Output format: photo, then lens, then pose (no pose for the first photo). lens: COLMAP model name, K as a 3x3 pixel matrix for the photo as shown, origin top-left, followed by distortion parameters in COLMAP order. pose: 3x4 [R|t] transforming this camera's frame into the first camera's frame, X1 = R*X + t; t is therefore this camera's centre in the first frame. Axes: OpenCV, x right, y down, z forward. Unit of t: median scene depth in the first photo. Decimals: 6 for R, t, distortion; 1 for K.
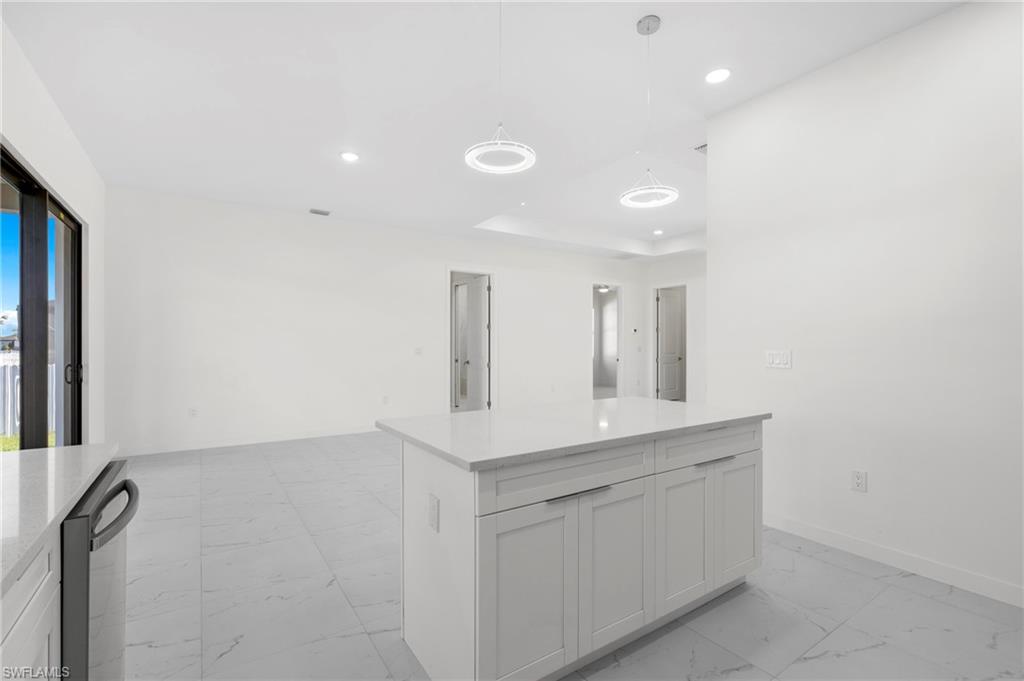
lens RADIAL K [[460.9, 0, 511.6], [0, 460.9, 342.0], [0, 0, 1]] dist [0.001629, 0.000222]
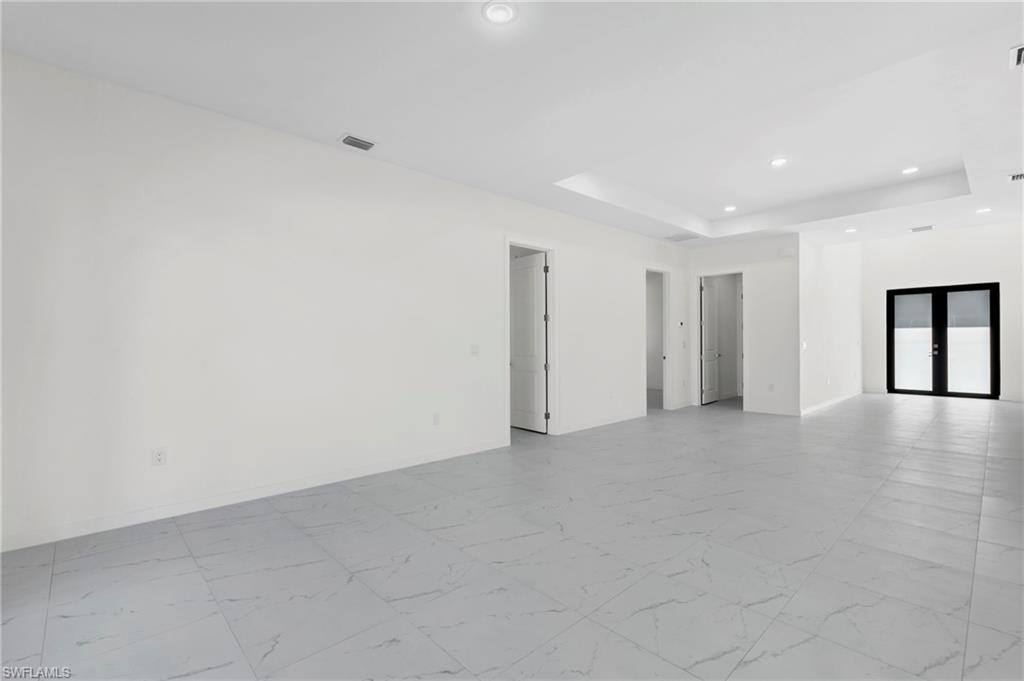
lens RADIAL K [[460.9, 0, 510.1], [0, 460.9, 337.3], [0, 0, 1]] dist [0.001629, 0.000222]
pose [[0.986656, -0.001903, 0.162810, -0.223606], [0.001597, 0.999997, 0.002010, -0.001589], [-0.162814, -0.001723, 0.986655, 0.221694]]
